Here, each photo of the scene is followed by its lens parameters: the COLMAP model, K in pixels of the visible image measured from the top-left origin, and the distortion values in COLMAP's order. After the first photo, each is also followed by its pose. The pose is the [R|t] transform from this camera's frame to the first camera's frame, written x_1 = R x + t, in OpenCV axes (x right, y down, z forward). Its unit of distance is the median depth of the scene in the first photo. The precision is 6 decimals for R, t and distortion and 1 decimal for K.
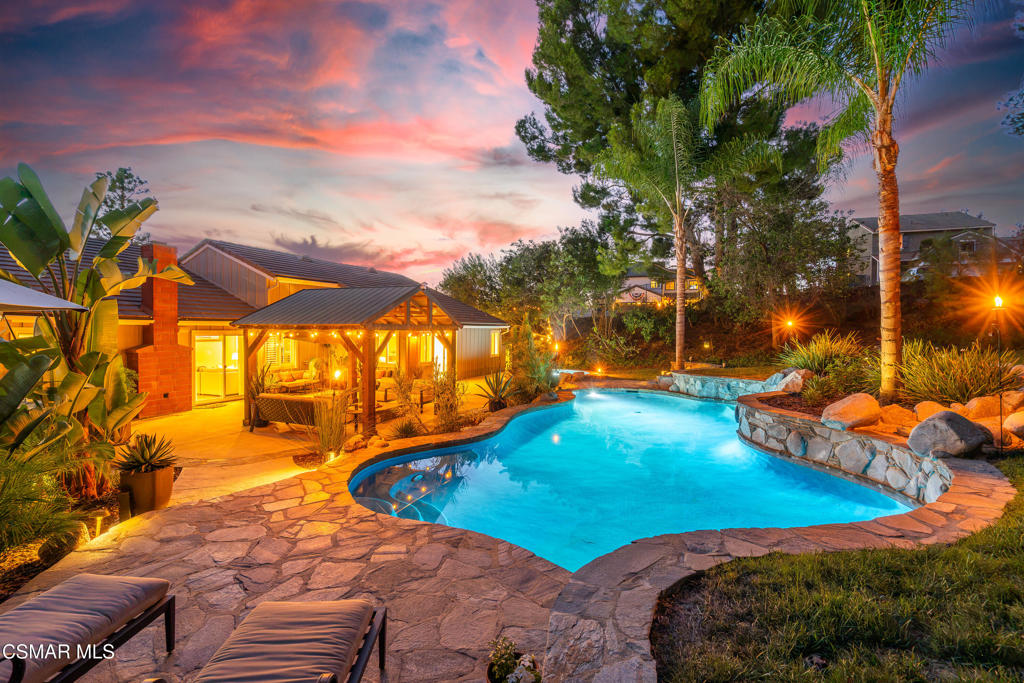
lens RADIAL K [[469.8, 0, 511.0], [0, 469.8, 323.1], [0, 0, 1]] dist [-0.000990, 0.000526]
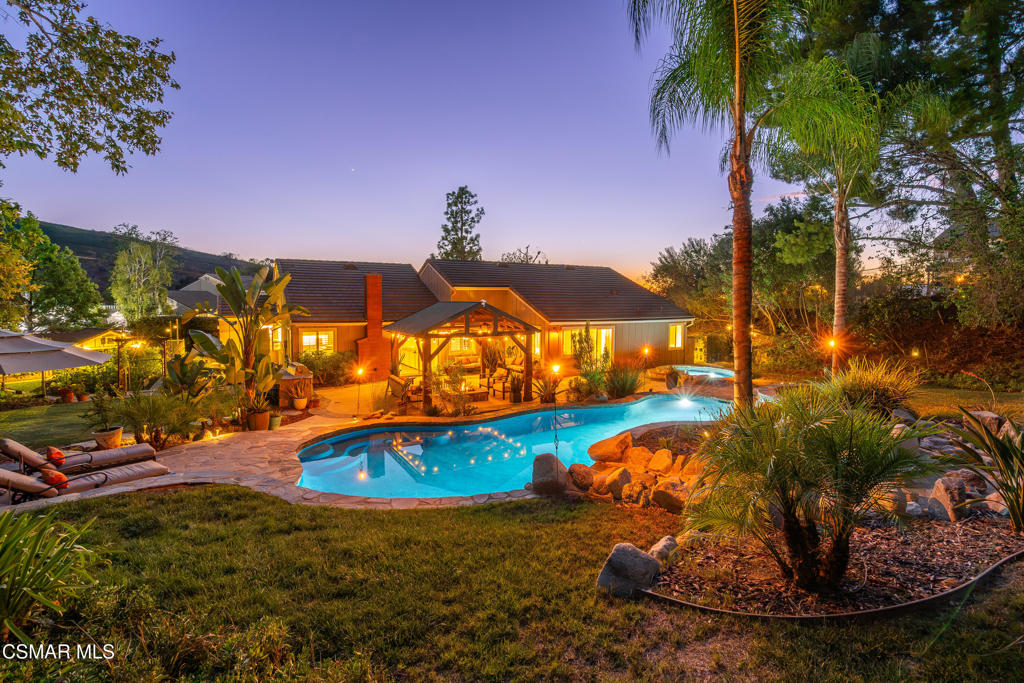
lens RADIAL K [[469.8, 0, 511.0], [0, 469.8, 323.1], [0, 0, 1]] dist [-0.000990, 0.000526]
pose [[0.811918, 0.019265, -0.583453, 0.265331], [0.008330, 0.998971, 0.044576, -0.033072], [0.583712, -0.041052, 0.810923, -0.003451]]
